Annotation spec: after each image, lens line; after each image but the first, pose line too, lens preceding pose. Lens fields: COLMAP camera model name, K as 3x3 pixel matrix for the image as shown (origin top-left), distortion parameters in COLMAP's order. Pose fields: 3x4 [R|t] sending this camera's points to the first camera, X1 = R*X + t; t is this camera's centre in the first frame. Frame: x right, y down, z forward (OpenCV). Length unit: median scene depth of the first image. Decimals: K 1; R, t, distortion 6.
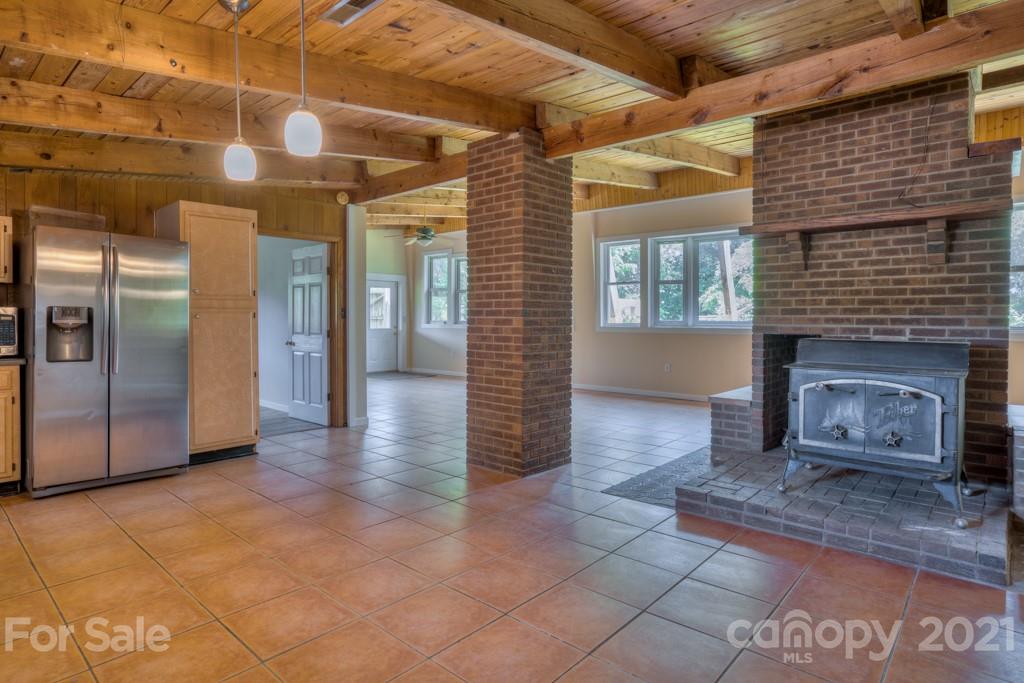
lens RADIAL K [[558.0, 0, 466.9], [0, 558.0, 322.2], [0, 0, 1]] dist [-0.030474, 0.005501]
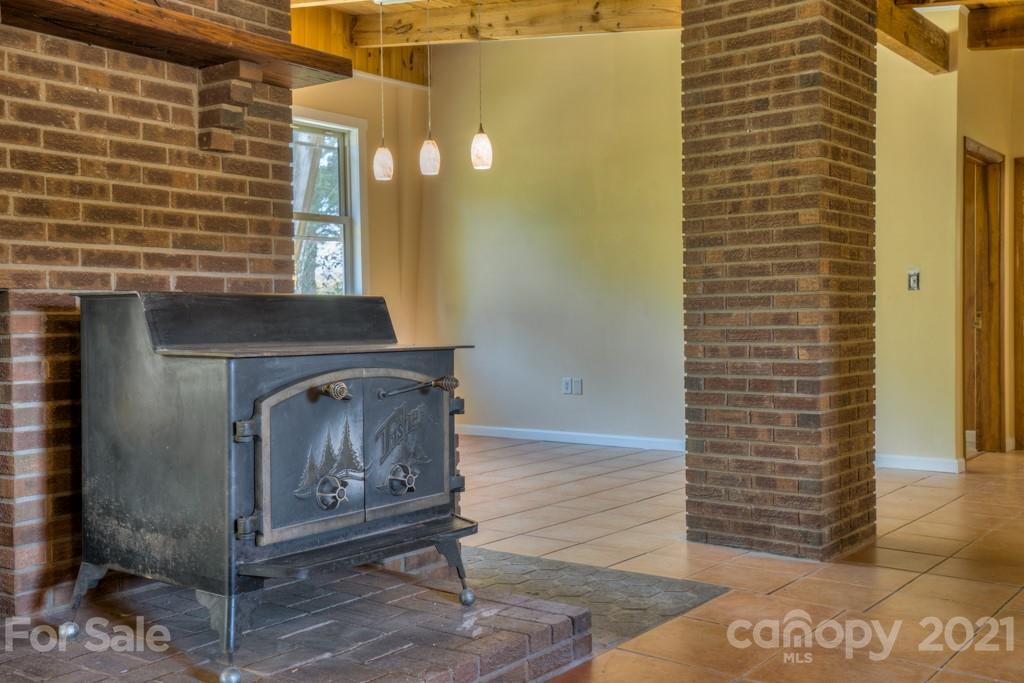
lens RADIAL K [[1053.2, 0, 518.3], [0, 1053.2, 333.7], [0, 0, 1]] dist [0.157395, 0.000000]
pose [[-0.111763, -0.016283, 0.993601, -0.162573], [0.020398, 0.999618, 0.018676, 0.048856], [-0.993525, 0.022354, -0.111388, 0.773717]]
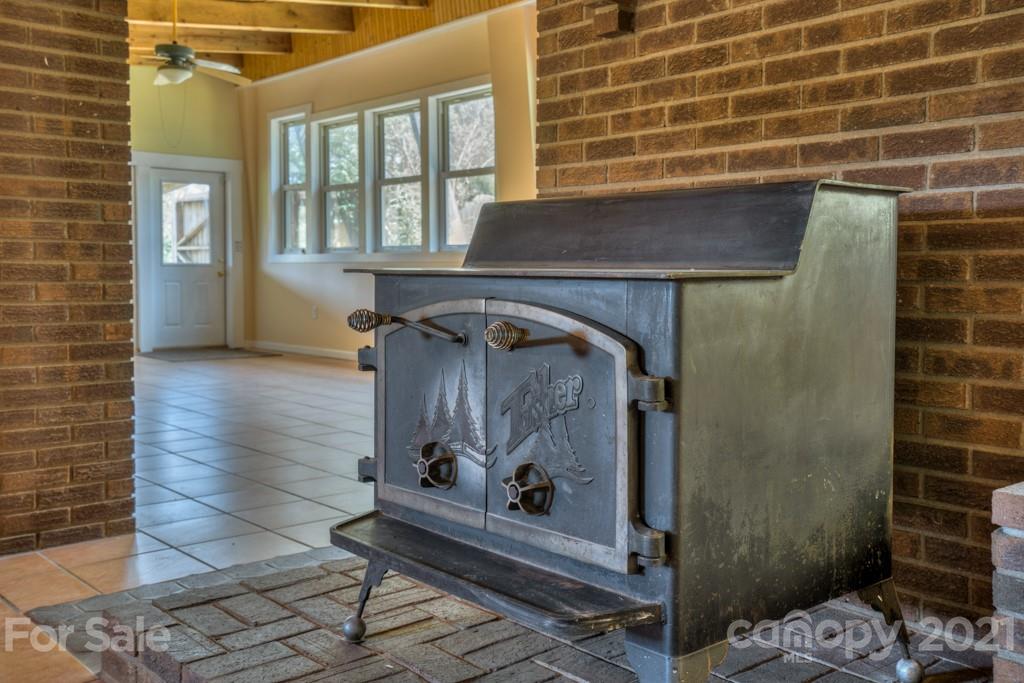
lens RADIAL K [[966.7, 0, 506.5], [0, 966.7, 333.0], [0, 0, 1]] dist [0.093473, 0.000000]
pose [[0.998357, 0.005686, -0.057010, 0.610524], [-0.002429, 0.998368, 0.057049, 0.074160], [0.057241, -0.056817, 0.996742, 0.359571]]
